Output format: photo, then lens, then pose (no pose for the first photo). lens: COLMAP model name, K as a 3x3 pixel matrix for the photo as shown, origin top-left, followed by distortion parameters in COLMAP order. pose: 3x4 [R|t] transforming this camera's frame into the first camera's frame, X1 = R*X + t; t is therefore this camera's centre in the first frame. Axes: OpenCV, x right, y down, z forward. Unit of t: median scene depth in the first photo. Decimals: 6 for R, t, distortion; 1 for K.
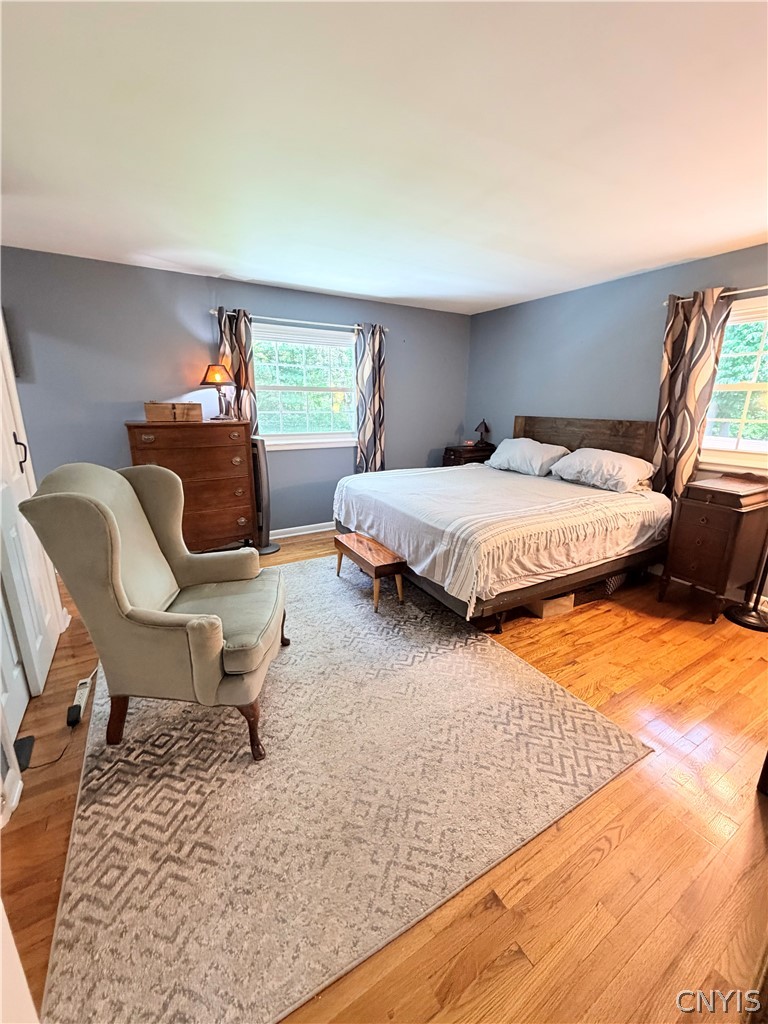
lens RADIAL K [[405.4, 0, 383.5], [0, 405.4, 506.8], [0, 0, 1]] dist [-0.002332, 0.000261]
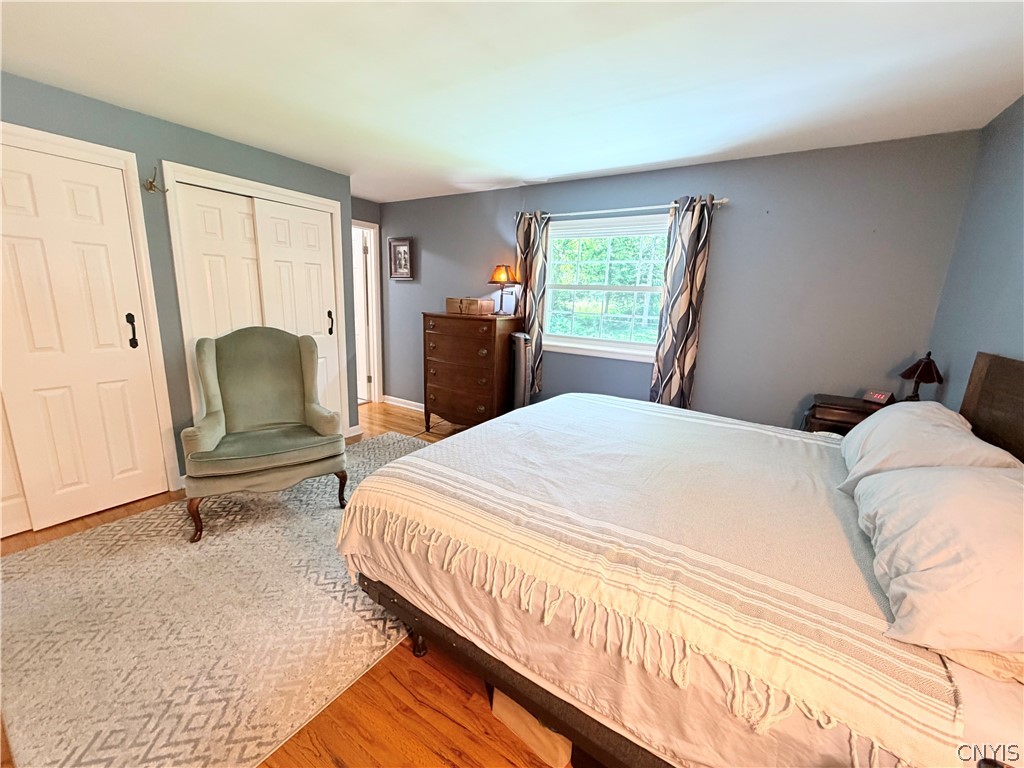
lens RADIAL K [[405.4, 0, 511.7], [0, 405.4, 385.8], [0, 0, 1]] dist [-0.002332, 0.000261]
pose [[0.453390, 0.201770, -0.868174, 0.613413], [-0.258227, 0.962002, 0.088722, -0.142864], [0.853086, 0.183961, 0.488264, 0.548207]]
